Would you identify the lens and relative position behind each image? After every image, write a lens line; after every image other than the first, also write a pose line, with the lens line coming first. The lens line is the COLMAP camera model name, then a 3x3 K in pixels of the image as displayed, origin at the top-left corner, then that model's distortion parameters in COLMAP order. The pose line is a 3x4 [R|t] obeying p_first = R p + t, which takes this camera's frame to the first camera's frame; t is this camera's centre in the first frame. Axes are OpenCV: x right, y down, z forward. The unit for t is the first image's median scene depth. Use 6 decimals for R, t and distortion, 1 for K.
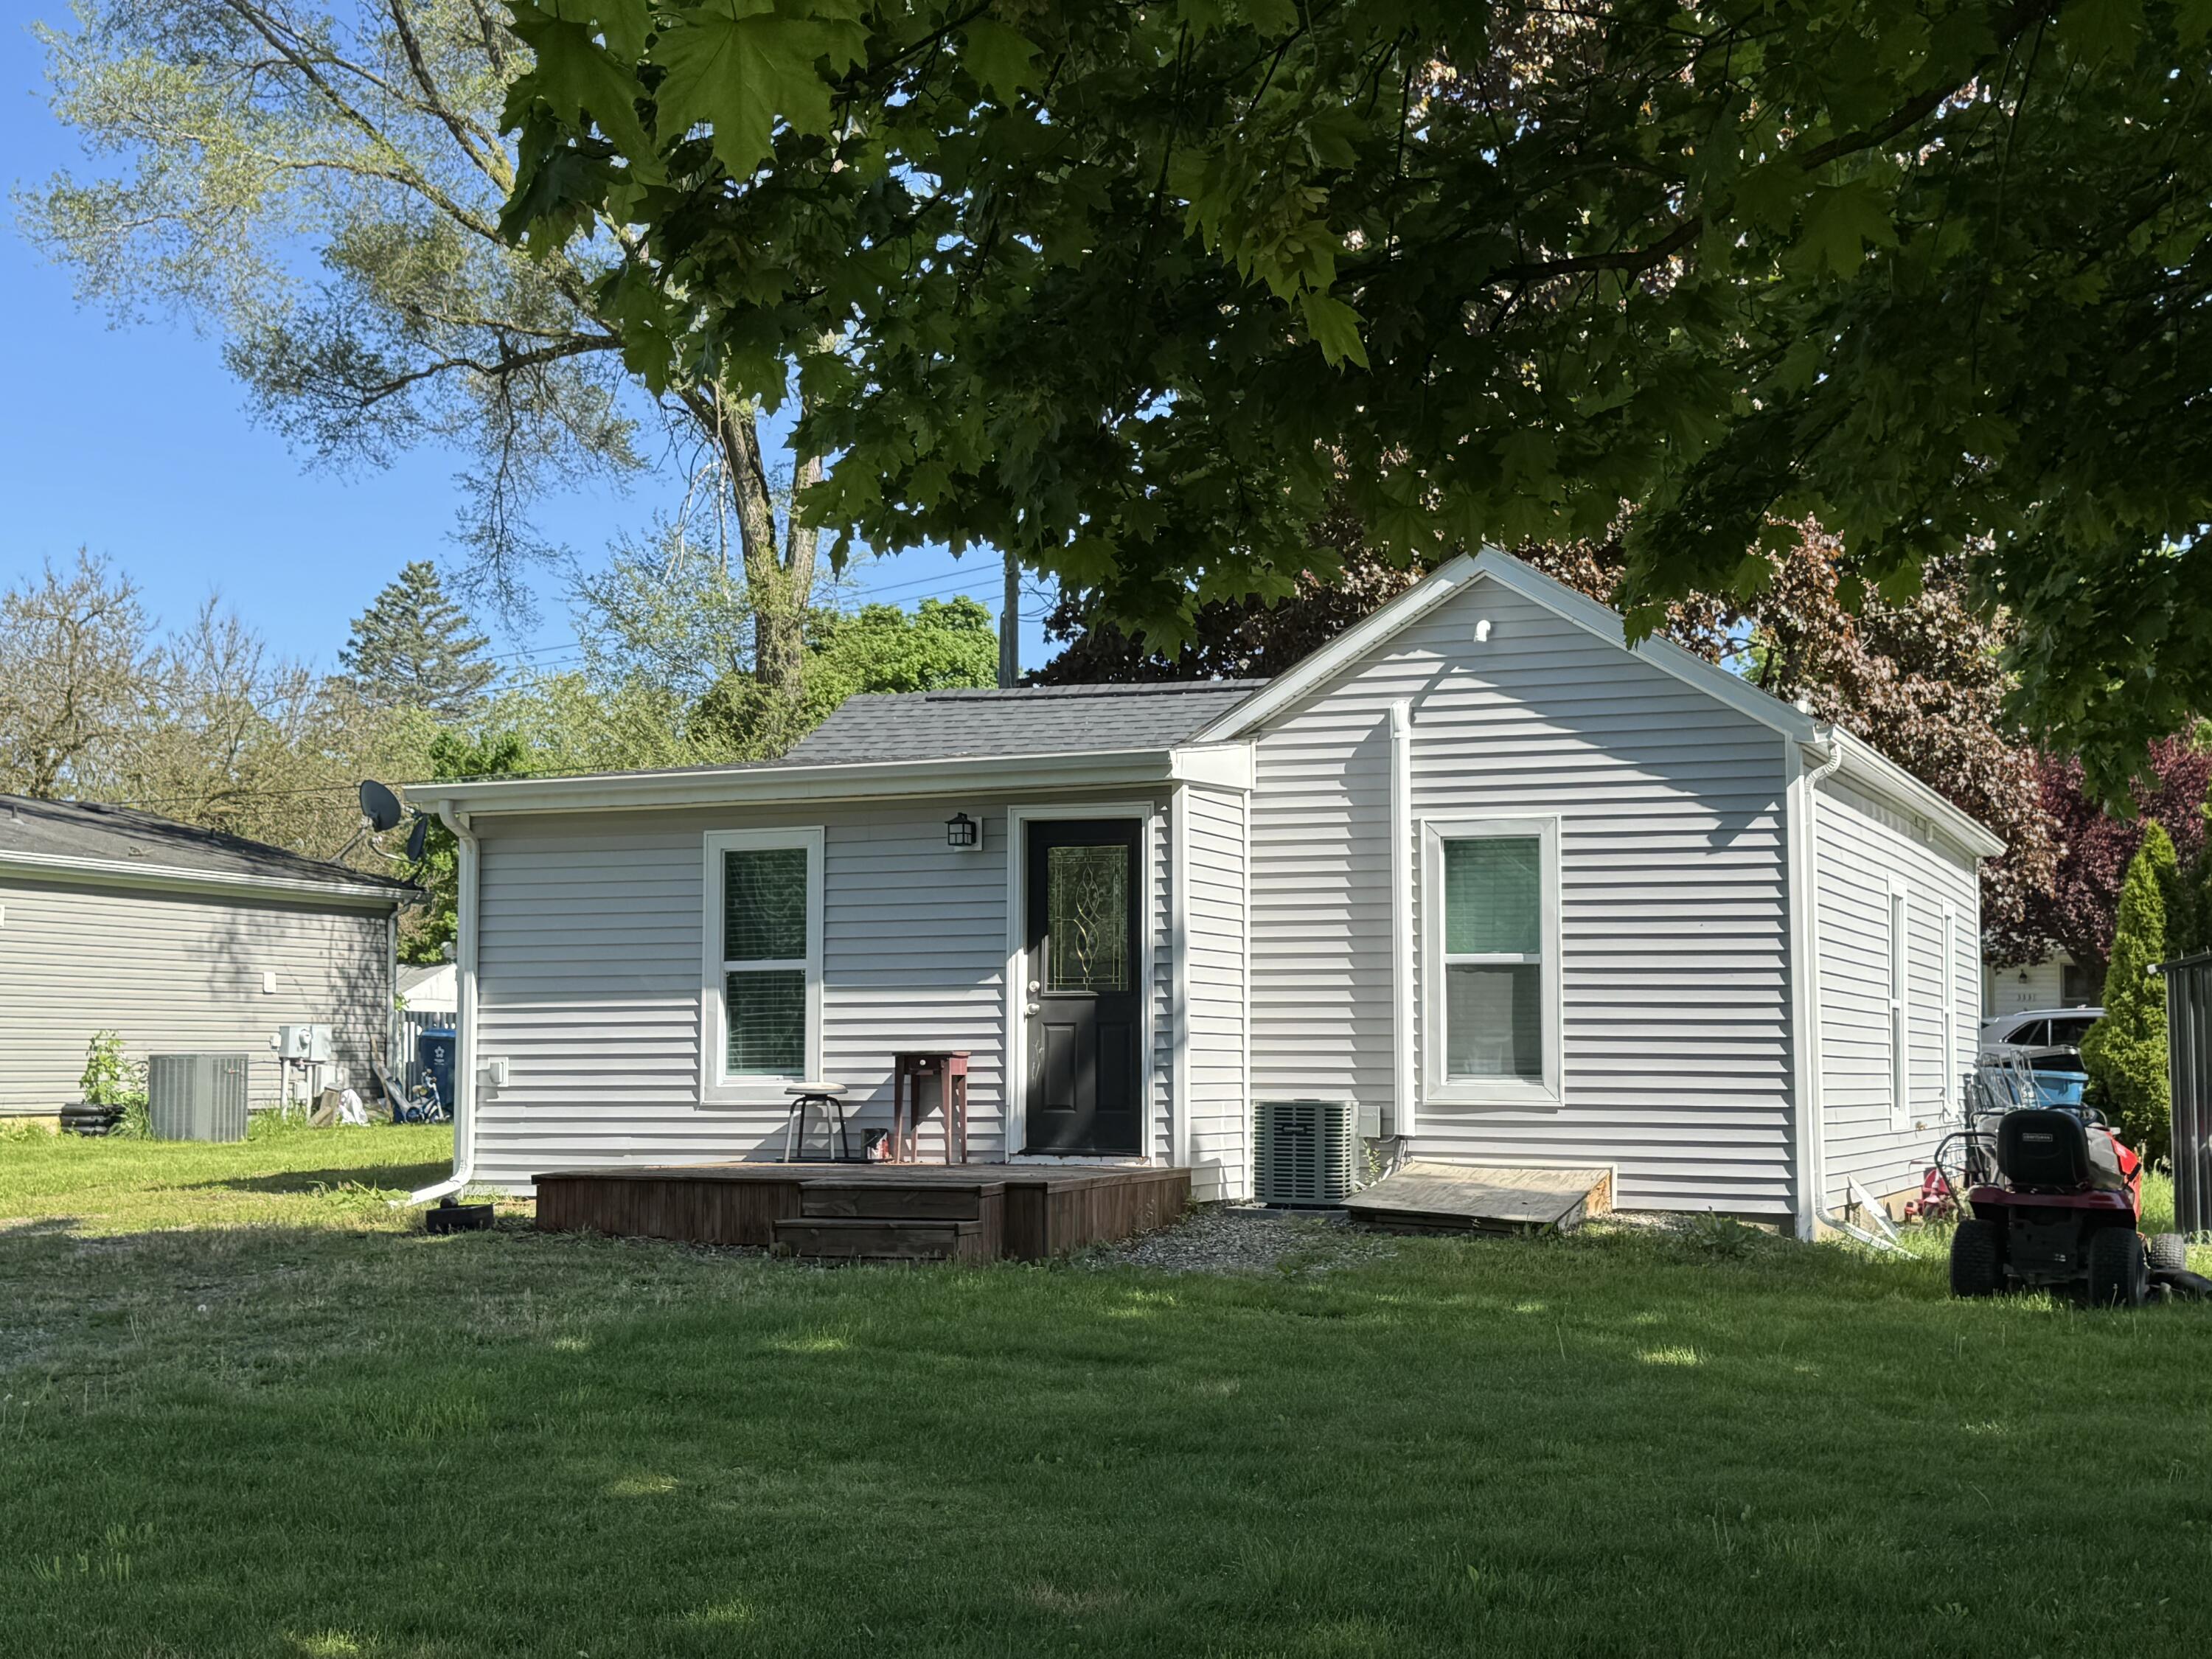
lens RADIAL K [[2852.5, 0, 1106.0], [0, 2852.5, 829.5], [0, 0, 1]] dist [0.096191, -0.016551]
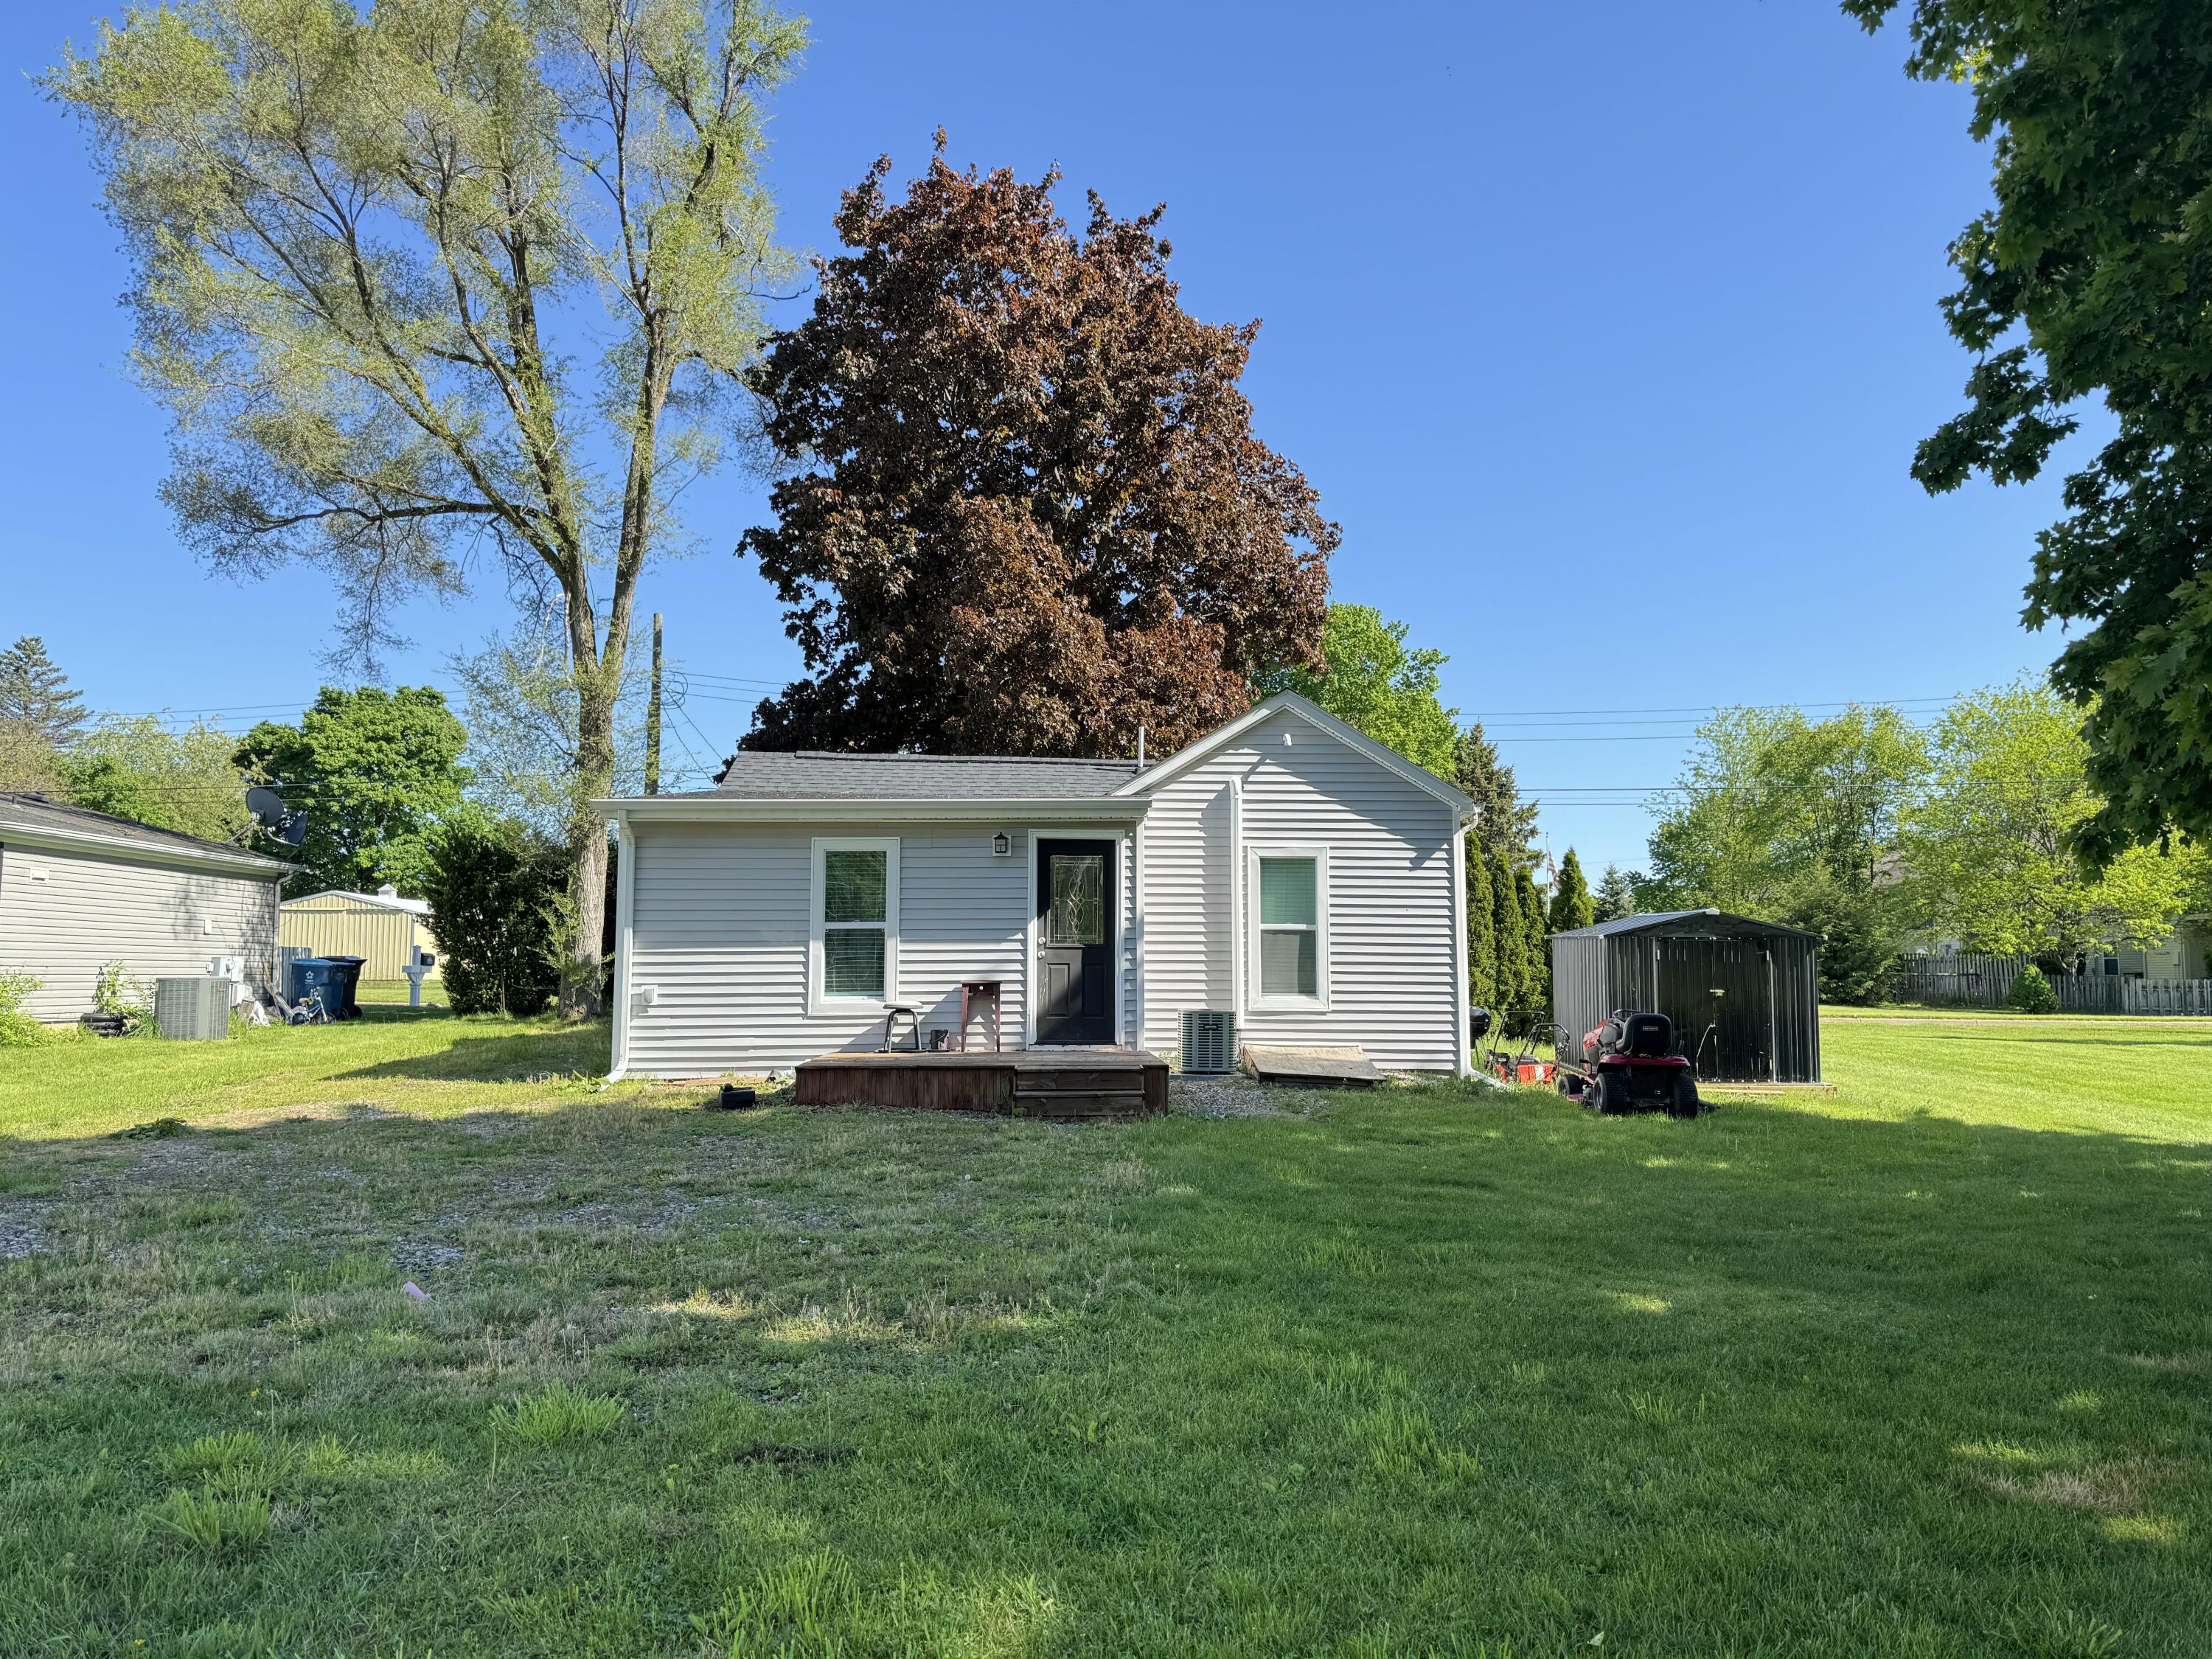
lens RADIAL K [[1553.7, 0, 1104.7], [0, 1553.7, 819.8], [0, 0, 1]] dist [0.053458, -0.095534]
pose [[0.904557, 0.040262, 0.424447, -0.369243], [-0.033576, 0.999166, -0.023223, 0.005474], [-0.425029, 0.006755, 0.905155, 0.182455]]
